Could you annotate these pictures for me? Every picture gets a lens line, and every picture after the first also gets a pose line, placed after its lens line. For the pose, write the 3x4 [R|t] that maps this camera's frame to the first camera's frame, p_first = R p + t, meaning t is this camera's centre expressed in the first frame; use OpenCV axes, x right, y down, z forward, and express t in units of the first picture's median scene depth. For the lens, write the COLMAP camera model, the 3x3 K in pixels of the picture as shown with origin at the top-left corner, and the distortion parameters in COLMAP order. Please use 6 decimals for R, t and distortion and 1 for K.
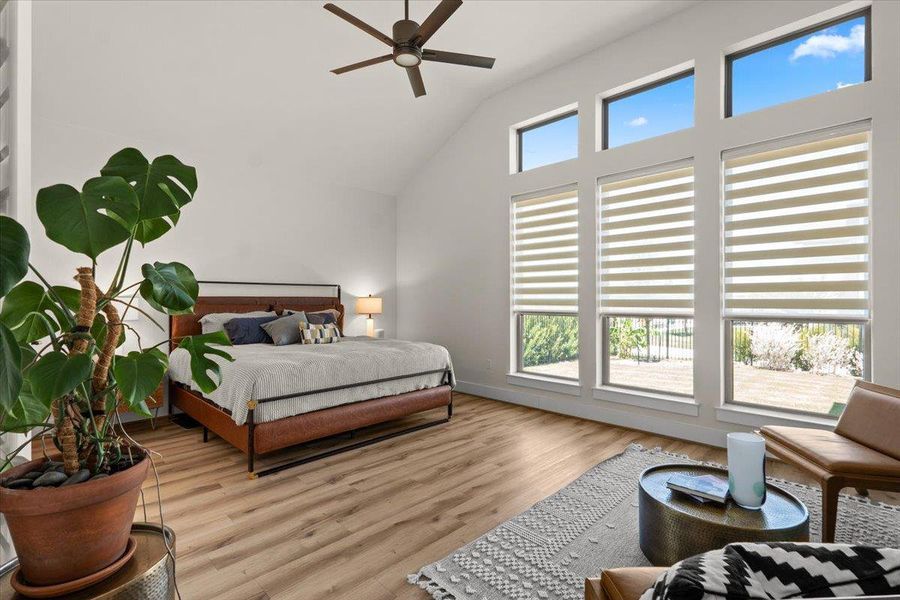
lens RADIAL K [[416.0, 0, 452.4], [0, 416.0, 300.3], [0, 0, 1]] dist [0.008805, -0.001560]
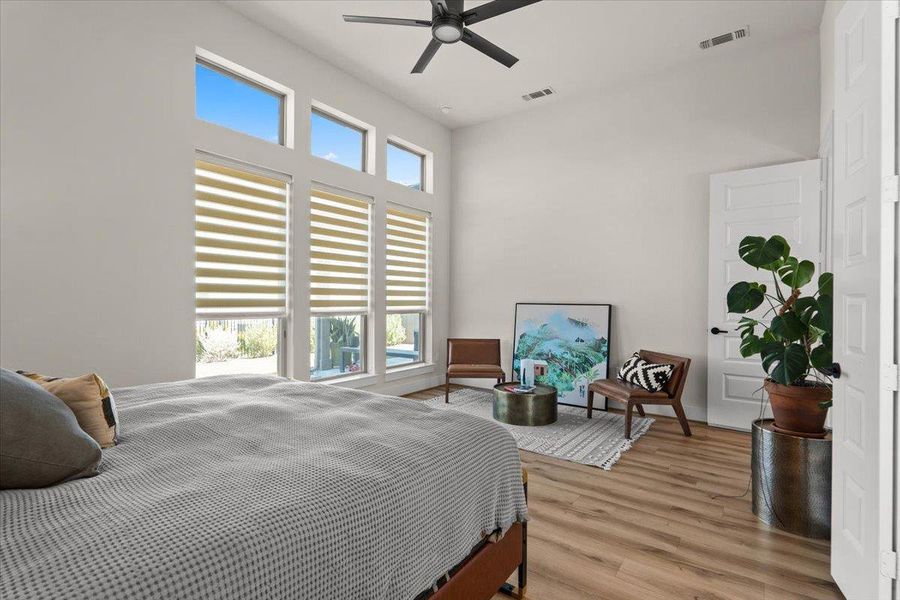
lens RADIAL K [[430.7, 0, 445.2], [0, 430.7, 302.3], [0, 0, 1]] dist [0.001007, -0.000080]
pose [[-0.141423, -0.004298, 0.989940, -1.393074], [0.007428, 0.999958, 0.005402, -0.010527], [-0.989921, 0.008117, -0.141385, 1.532891]]
